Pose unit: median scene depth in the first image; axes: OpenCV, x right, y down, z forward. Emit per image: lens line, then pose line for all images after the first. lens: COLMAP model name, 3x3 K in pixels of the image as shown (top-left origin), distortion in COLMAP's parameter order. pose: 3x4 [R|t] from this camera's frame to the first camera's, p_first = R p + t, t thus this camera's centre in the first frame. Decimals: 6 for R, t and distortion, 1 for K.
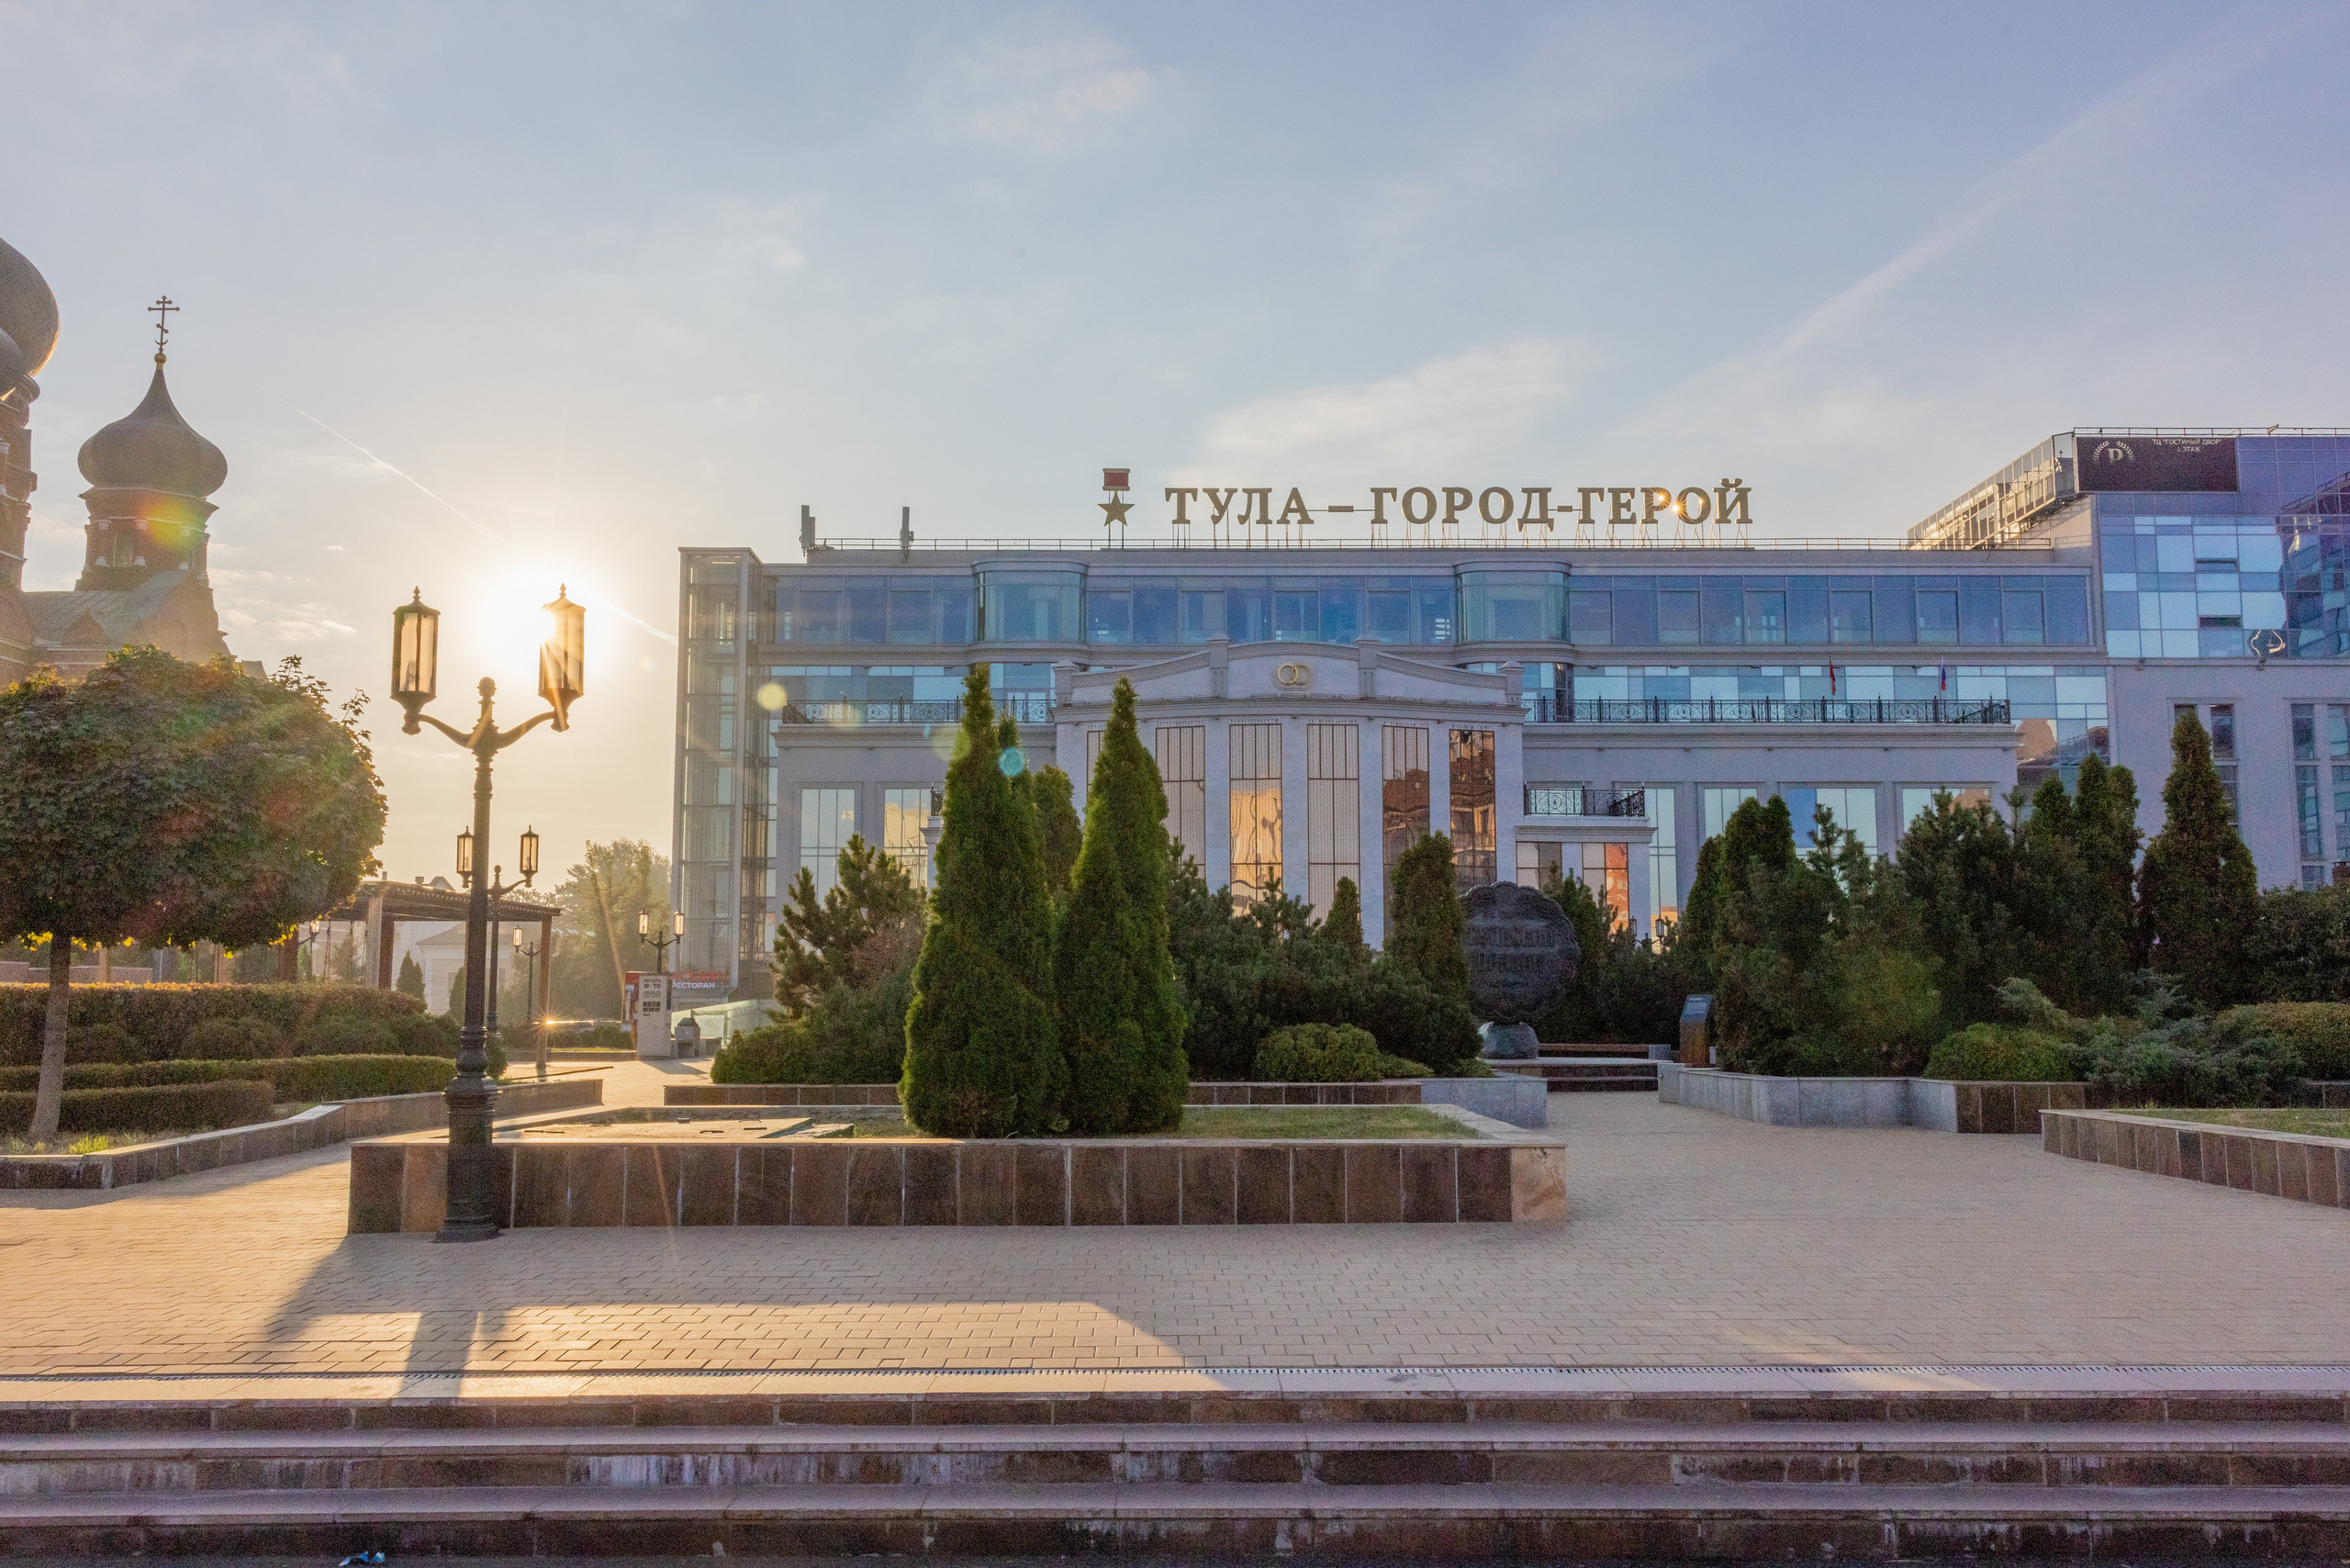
lens RADIAL K [[1931.7, 0, 1211.9], [0, 1931.7, 795.1], [0, 0, 1]] dist [0.013622, -0.007057]
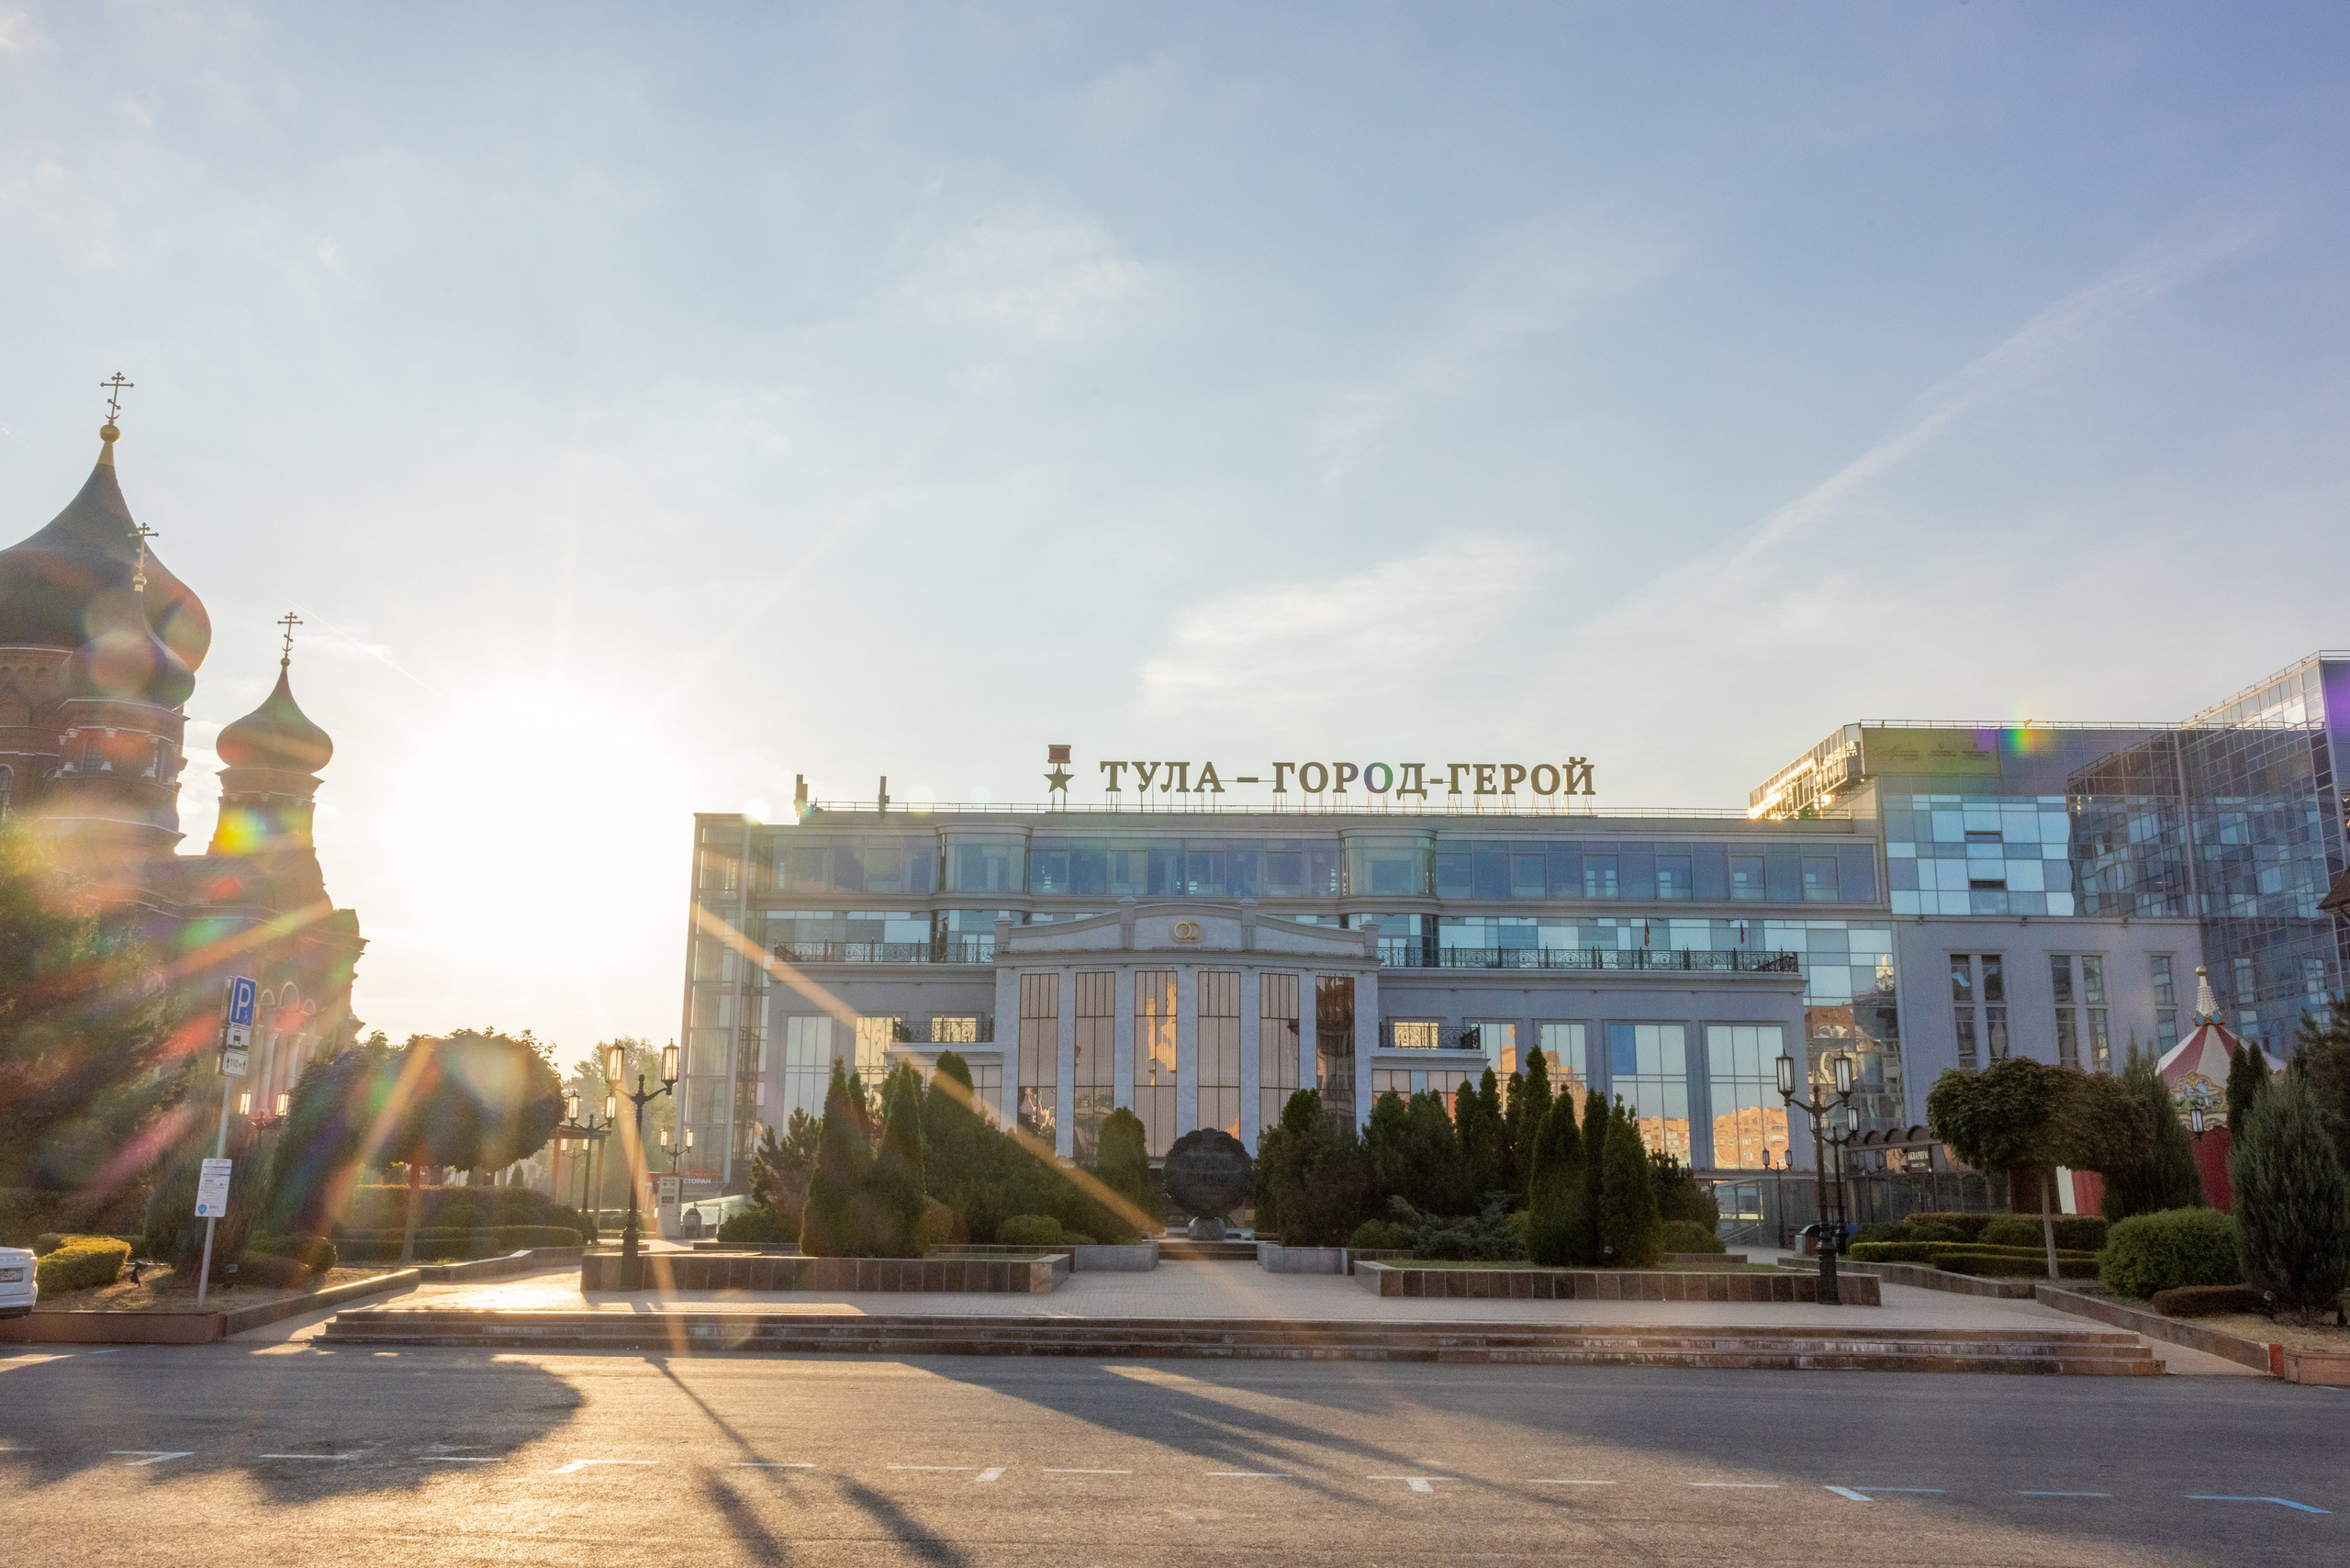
lens RADIAL K [[1898.0, 0, 1159.3], [0, 1898.0, 771.4], [0, 0, 1]] dist [0.008379, 0.006102]
pose [[0.999703, 0.007961, -0.023019, 0.041438], [-0.010554, 0.993333, -0.114793, -0.019485], [0.021952, 0.115002, 0.993123, -0.172562]]
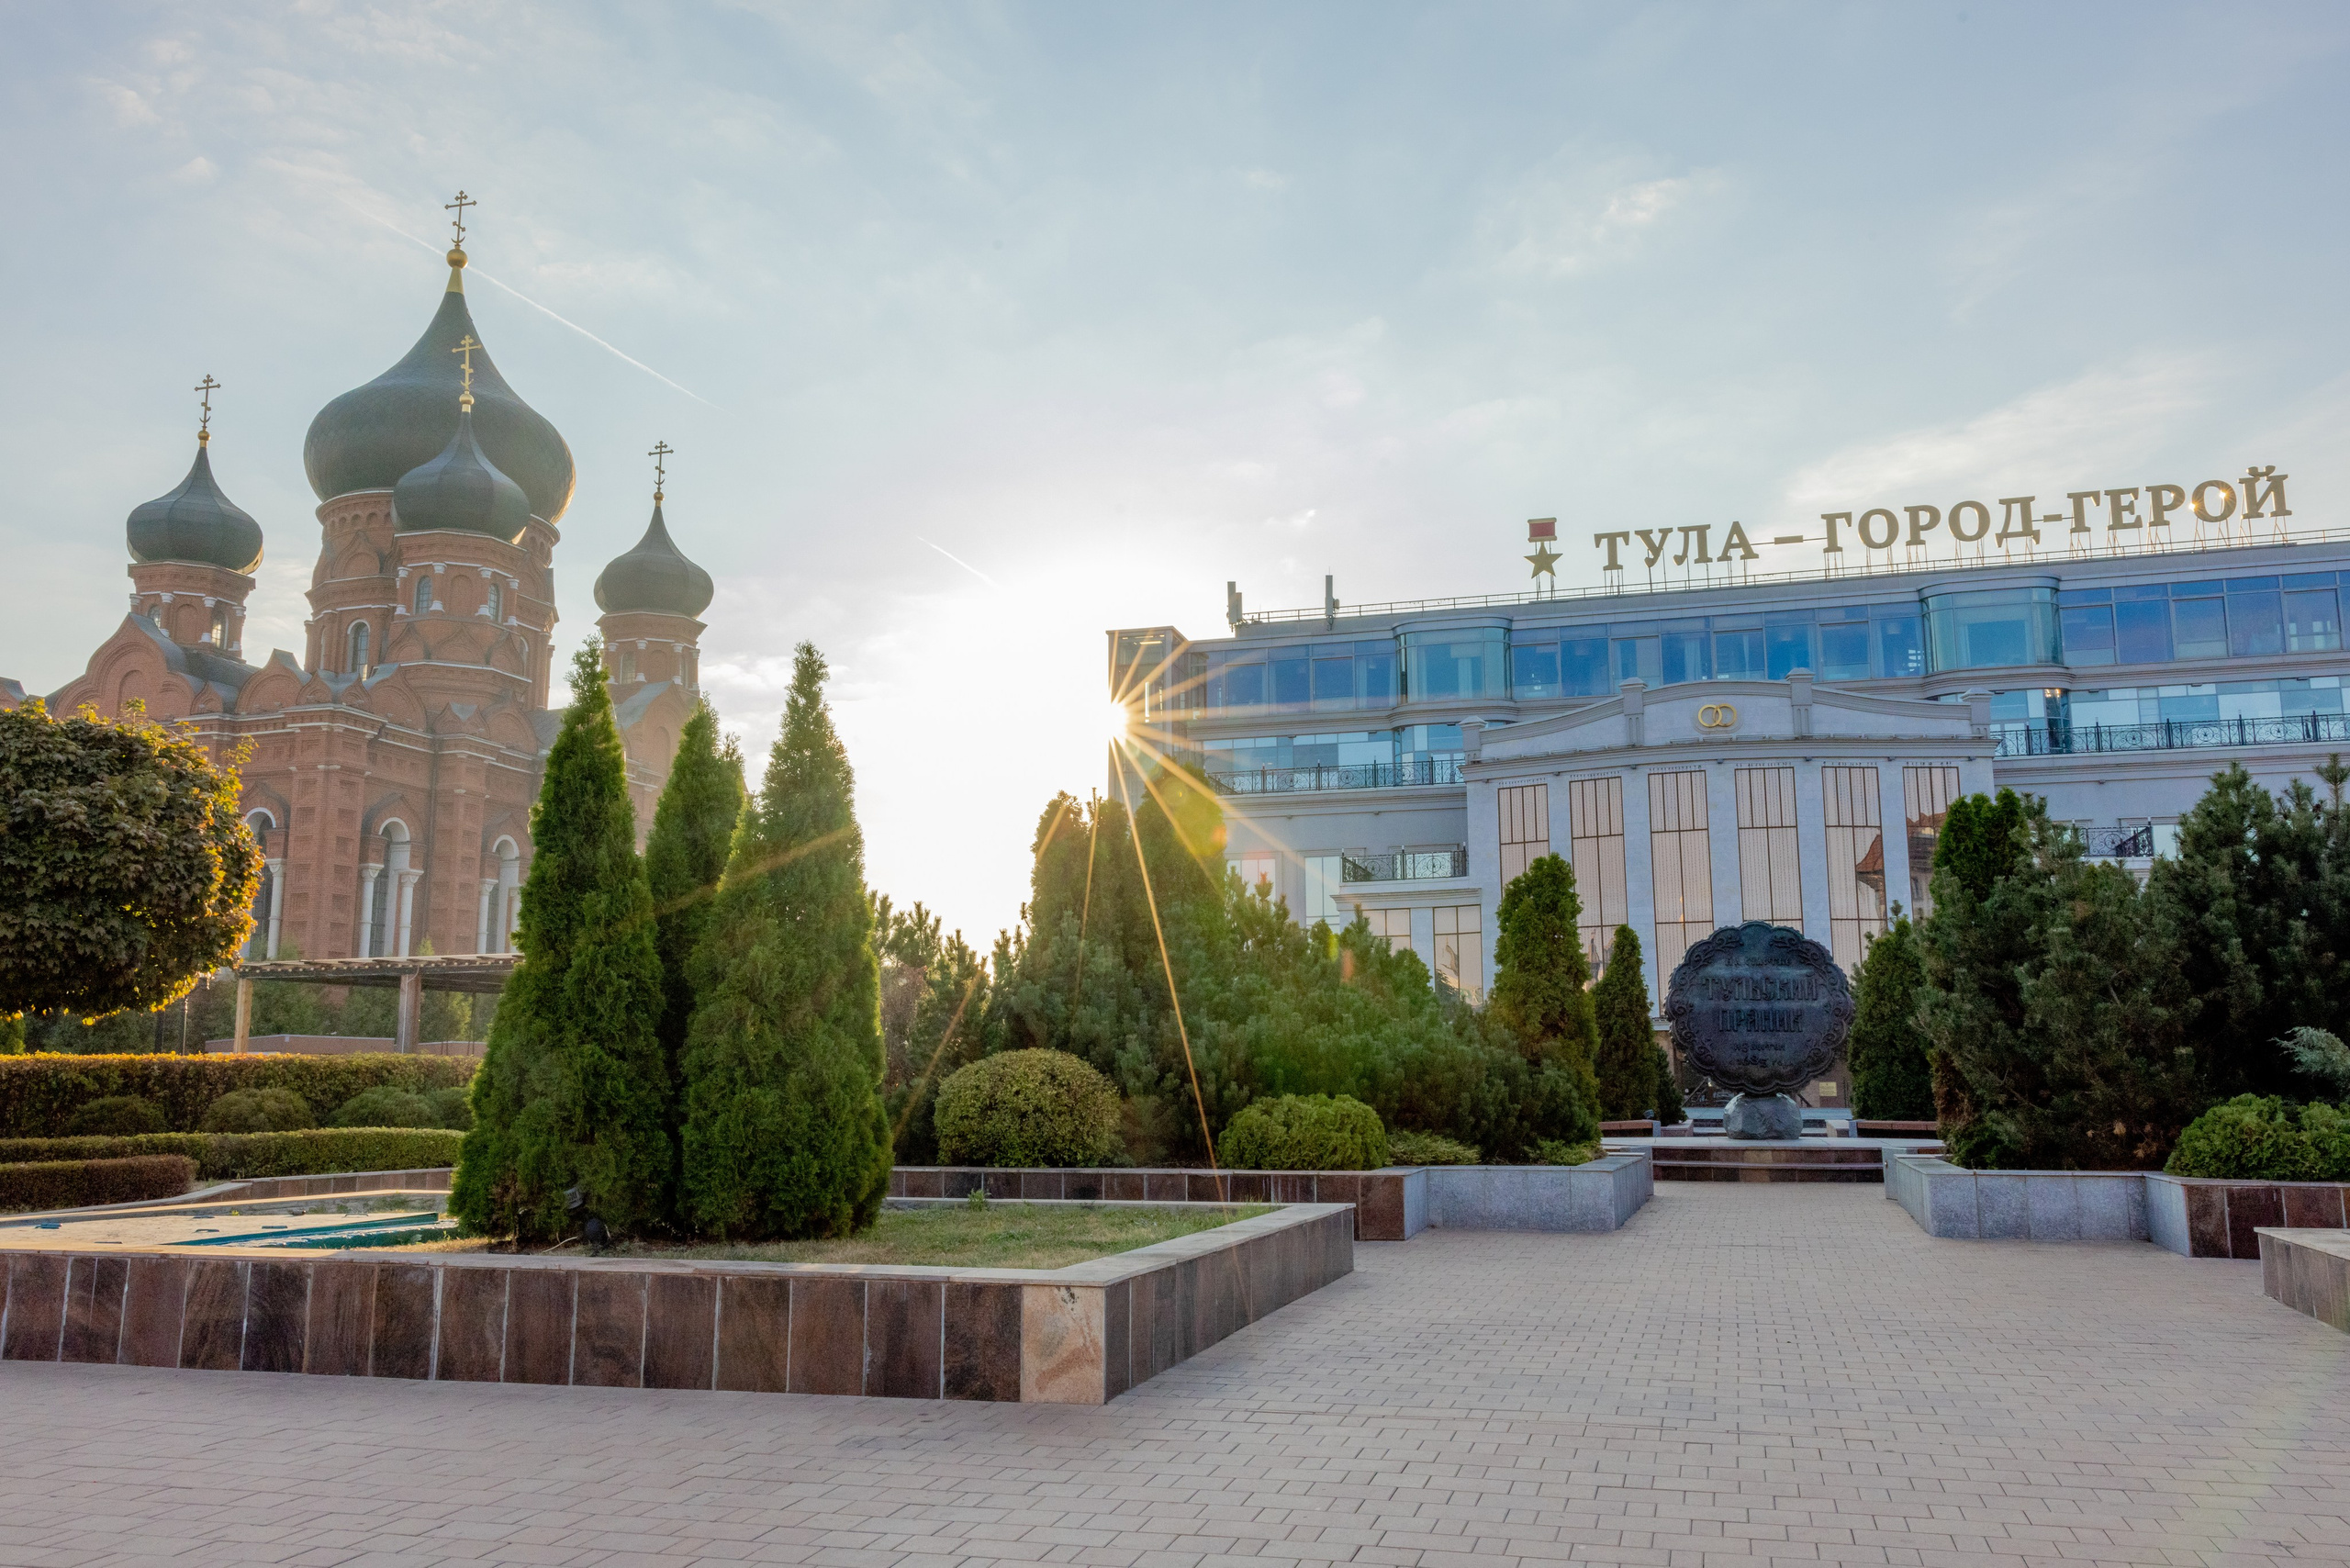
lens RADIAL K [[1898.0, 0, 1159.3], [0, 1898.0, 771.4], [0, 0, 1]] dist [0.008379, 0.006102]
pose [[0.954439, -0.050372, -0.294125, 0.043297], [0.035001, 0.997744, -0.057294, 0.005392], [0.296347, 0.044389, 0.954048, 0.043986]]
